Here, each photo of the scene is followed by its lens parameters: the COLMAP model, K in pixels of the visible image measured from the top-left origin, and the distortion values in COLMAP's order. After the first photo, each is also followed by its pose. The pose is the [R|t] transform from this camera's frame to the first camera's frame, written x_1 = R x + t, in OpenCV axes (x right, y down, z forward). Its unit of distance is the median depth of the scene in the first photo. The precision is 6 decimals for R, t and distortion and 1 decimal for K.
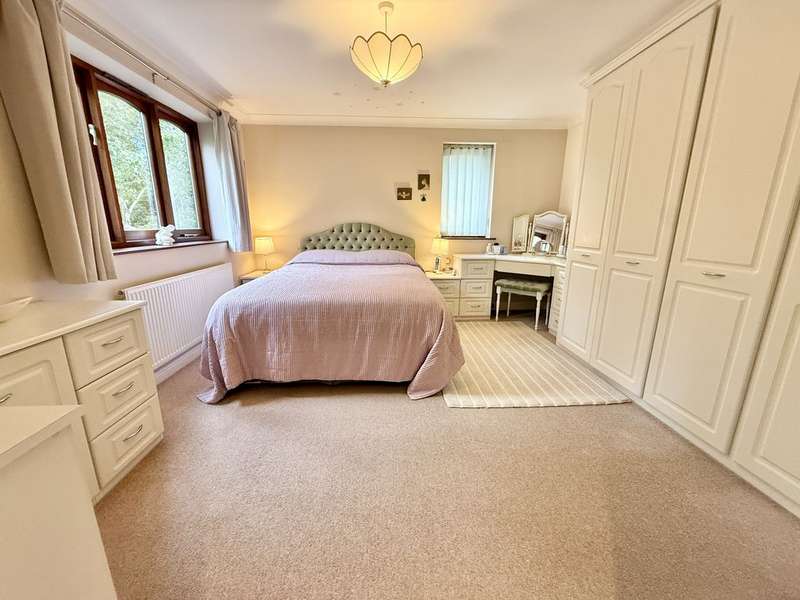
lens RADIAL K [[318.3, 0, 400.0], [0, 318.3, 300.0], [0, 0, 1]] dist [-0.000428, 0.000000]
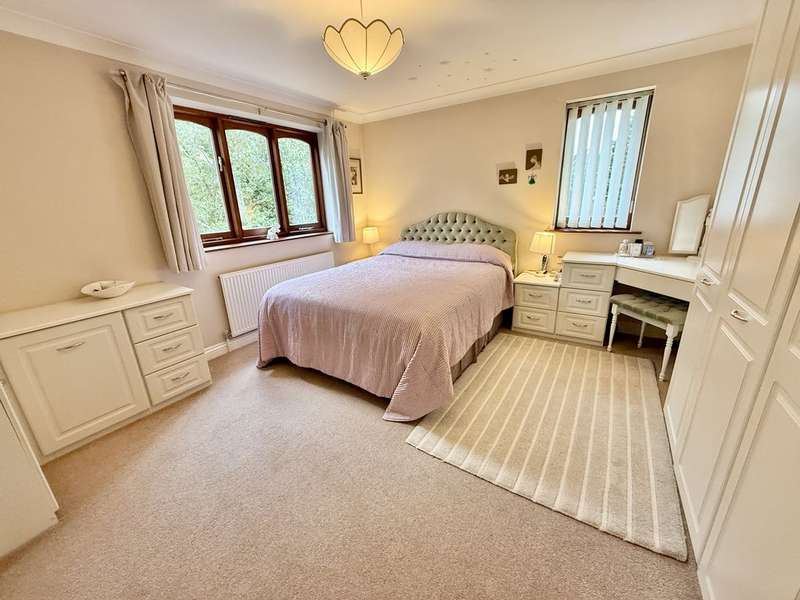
lens RADIAL K [[318.3, 0, 400.0], [0, 318.3, 300.0], [0, 0, 1]] dist [-0.000428, 0.000000]
pose [[0.809000, 0.143340, -0.570064, 0.348049], [-0.097176, 0.989081, 0.110794, -0.089495], [0.579721, -0.034236, 0.814096, 0.166682]]
